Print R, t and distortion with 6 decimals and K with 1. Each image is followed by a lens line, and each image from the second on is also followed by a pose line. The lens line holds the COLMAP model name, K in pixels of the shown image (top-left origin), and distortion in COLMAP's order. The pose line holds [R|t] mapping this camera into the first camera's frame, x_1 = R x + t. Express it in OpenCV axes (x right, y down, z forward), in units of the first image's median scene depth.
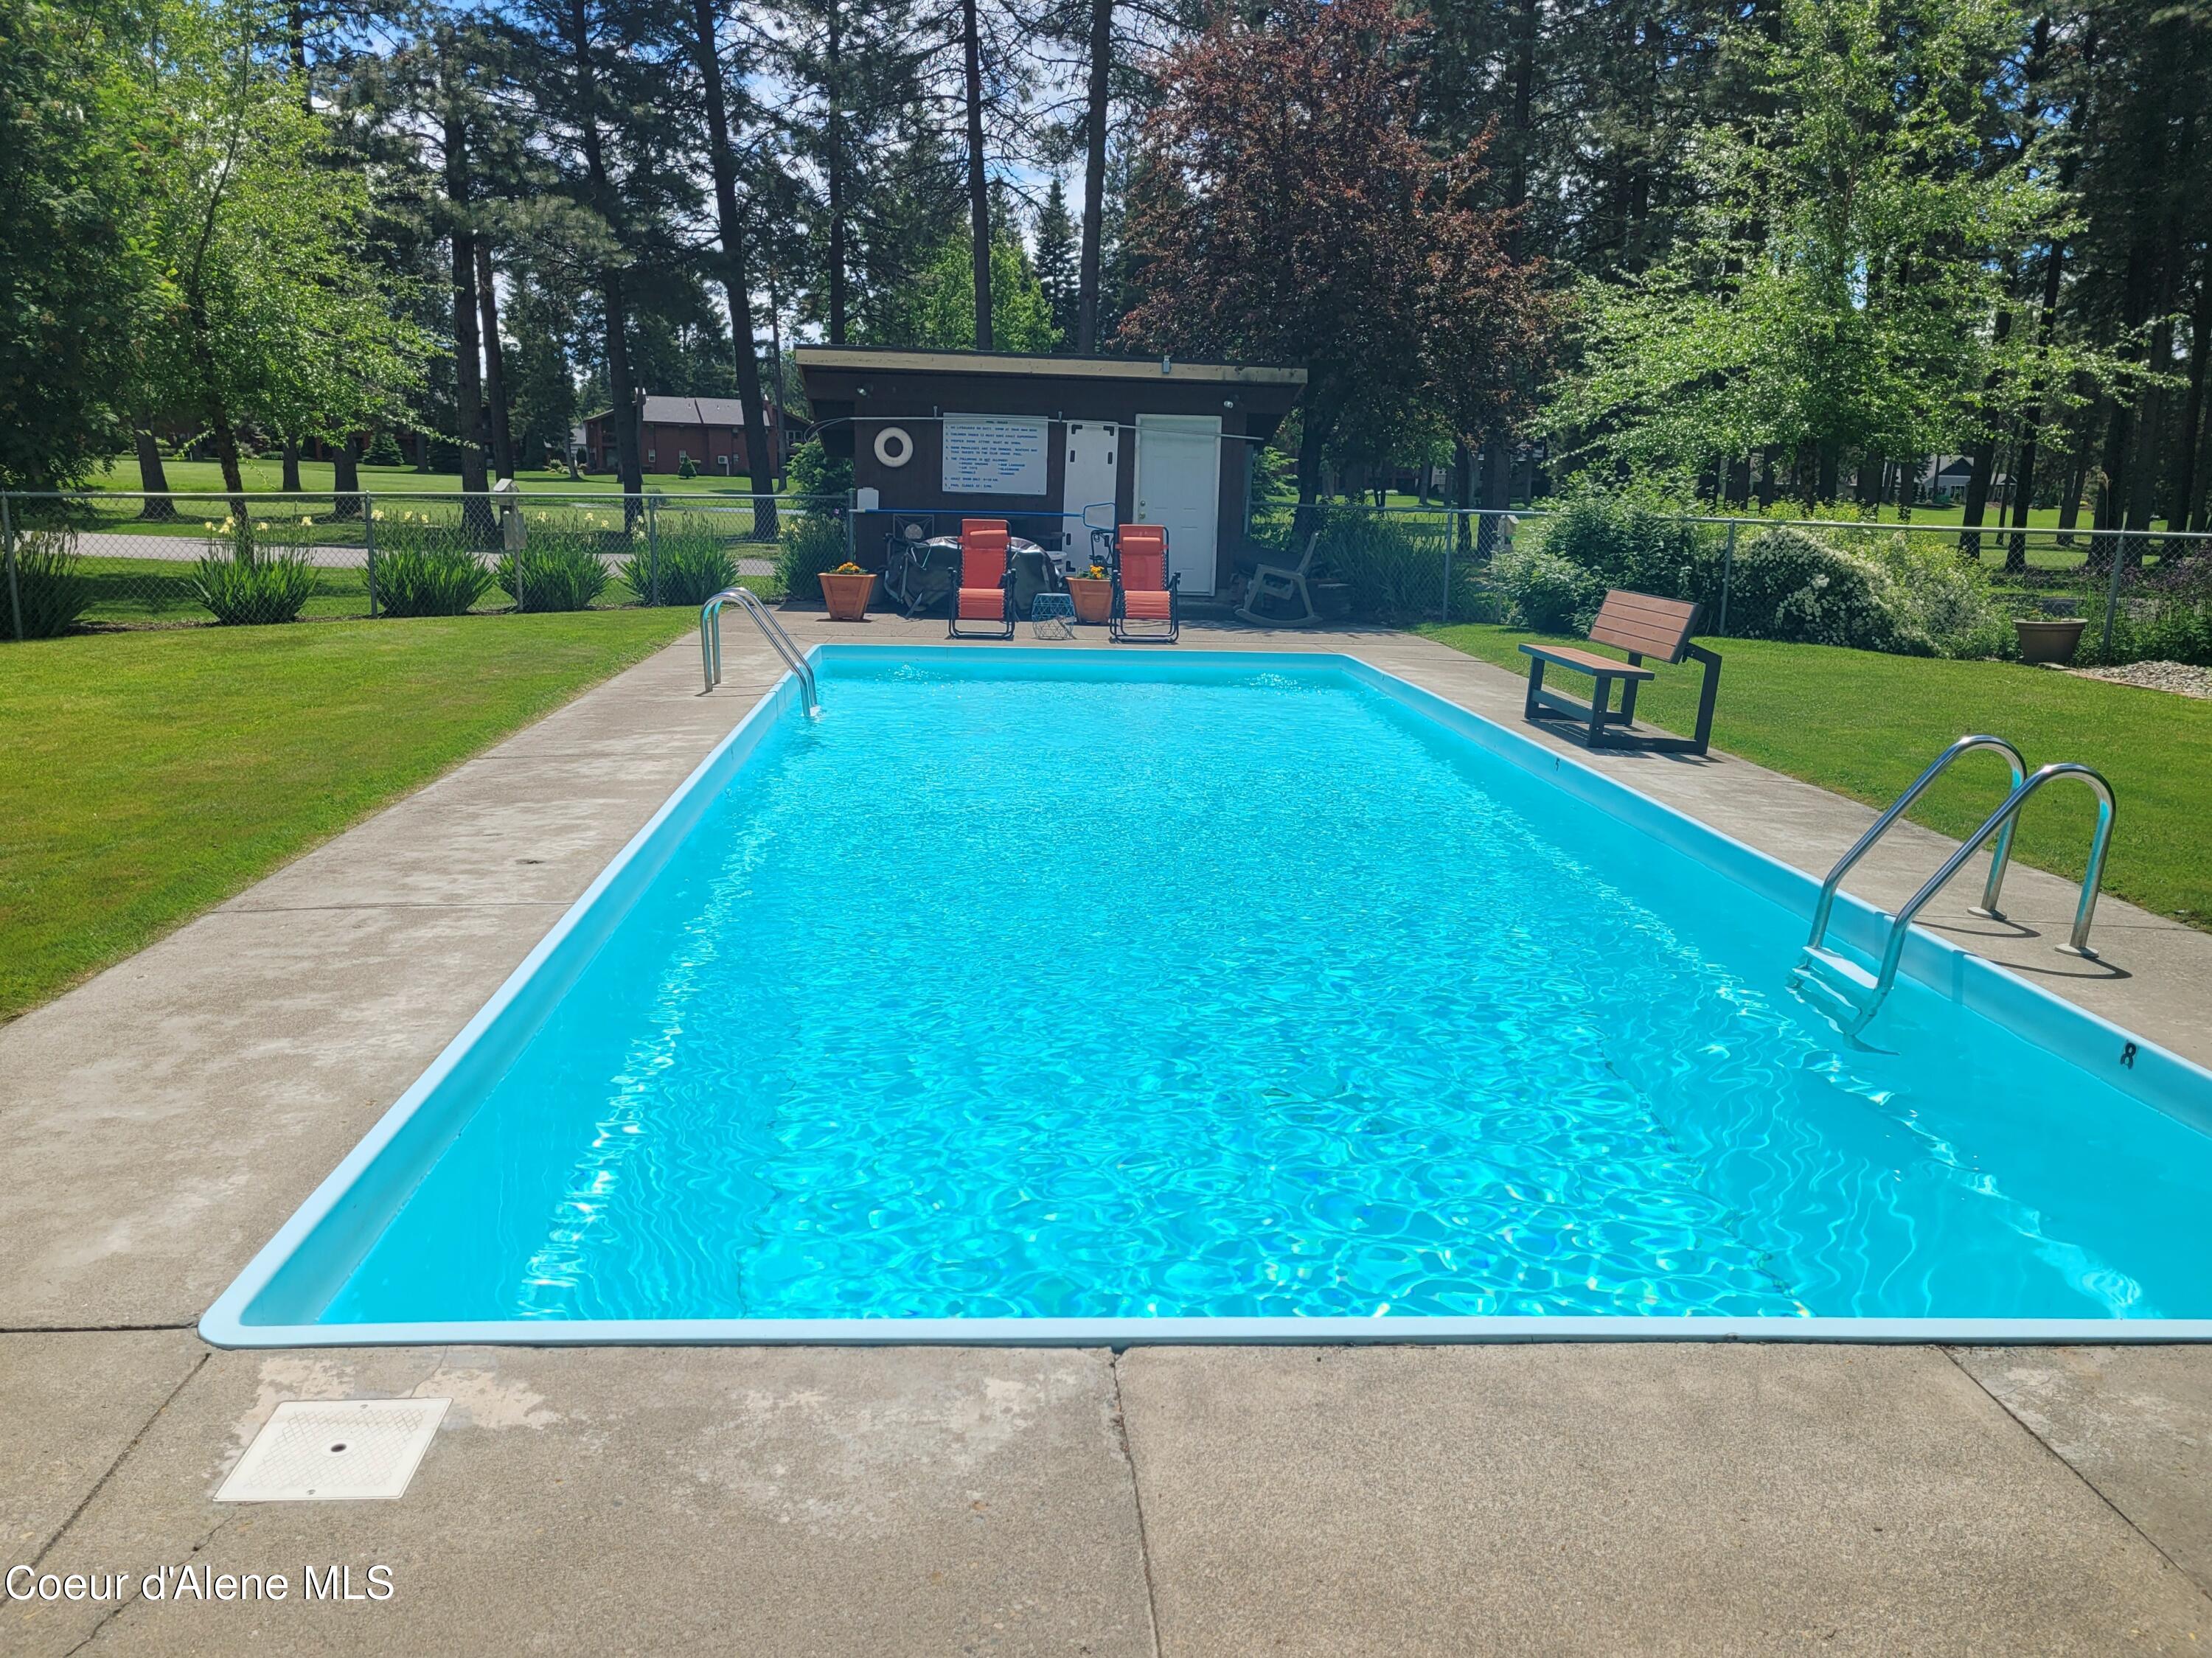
lens RADIAL K [[1772.4, 0, 1093.2], [0, 1772.4, 825.6], [0, 0, 1]] dist [0.064485, -0.062973]
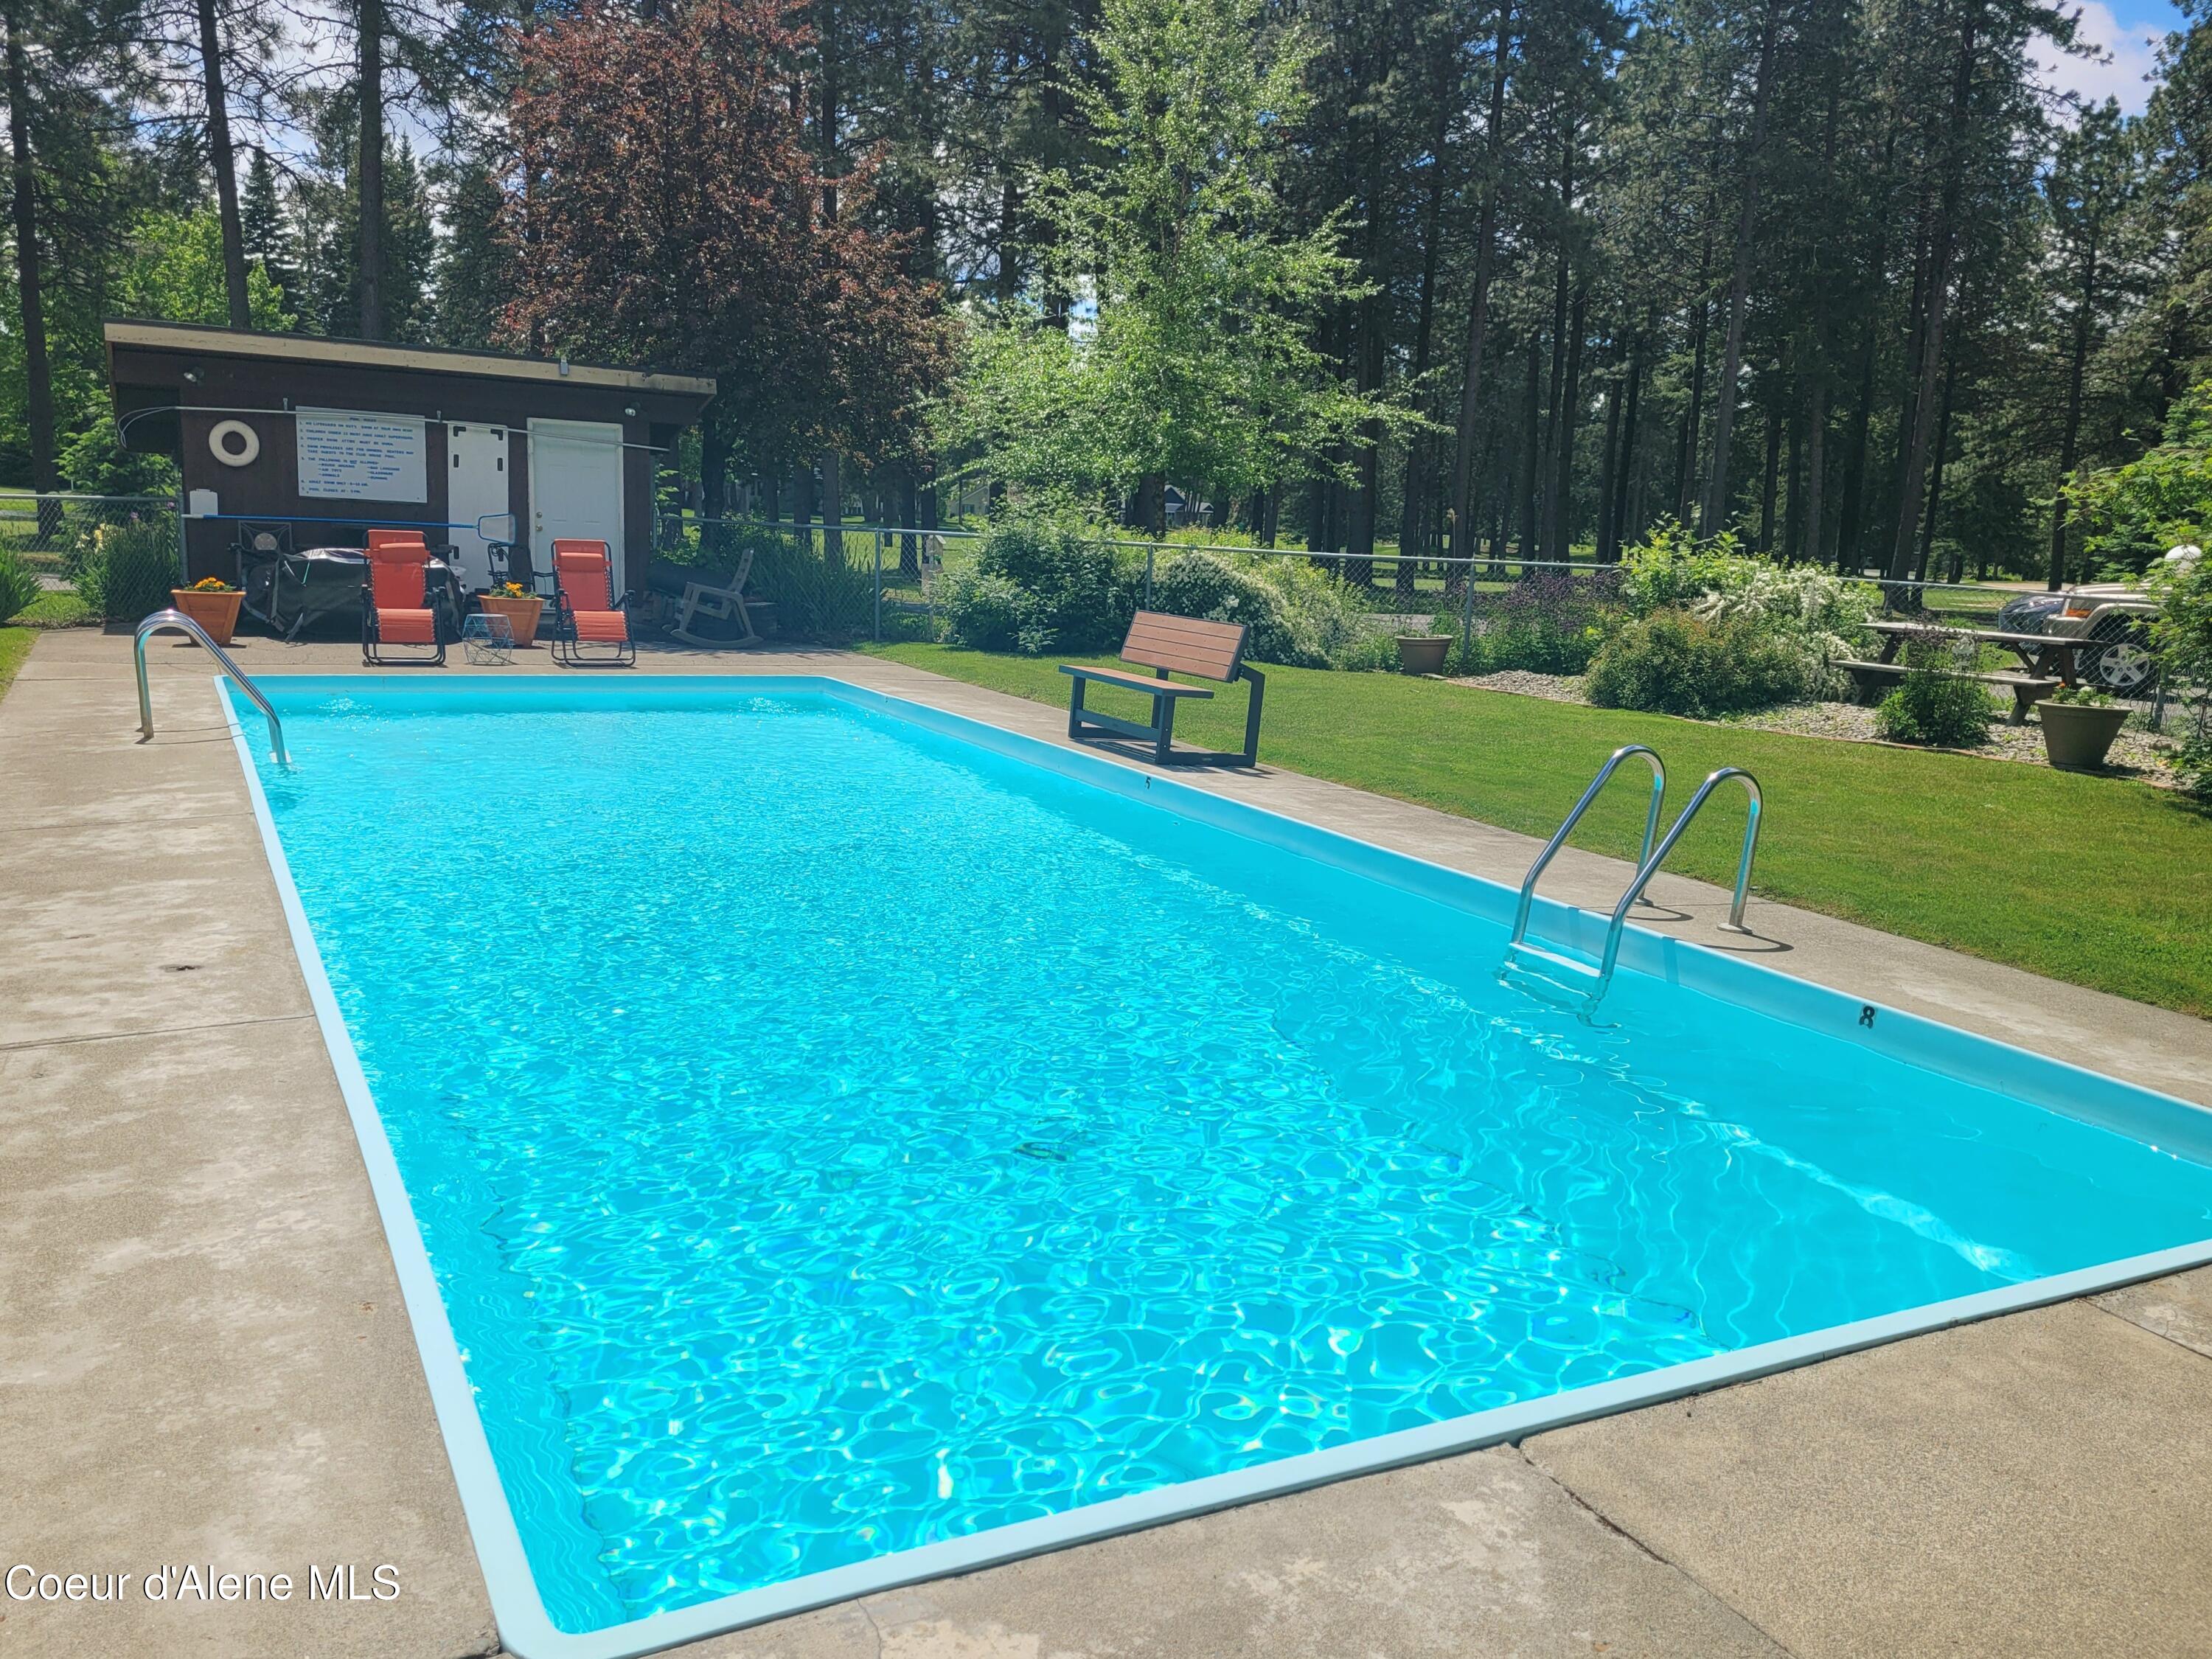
lens RADIAL K [[1772.5, 0, 1113.9], [0, 1772.5, 829.7], [0, 0, 1]] dist [0.064485, -0.062973]
pose [[0.912306, -0.054852, 0.405819, -0.106447], [0.056850, 0.998357, 0.007140, -0.009502], [-0.405544, 0.016557, 0.913926, 0.042066]]
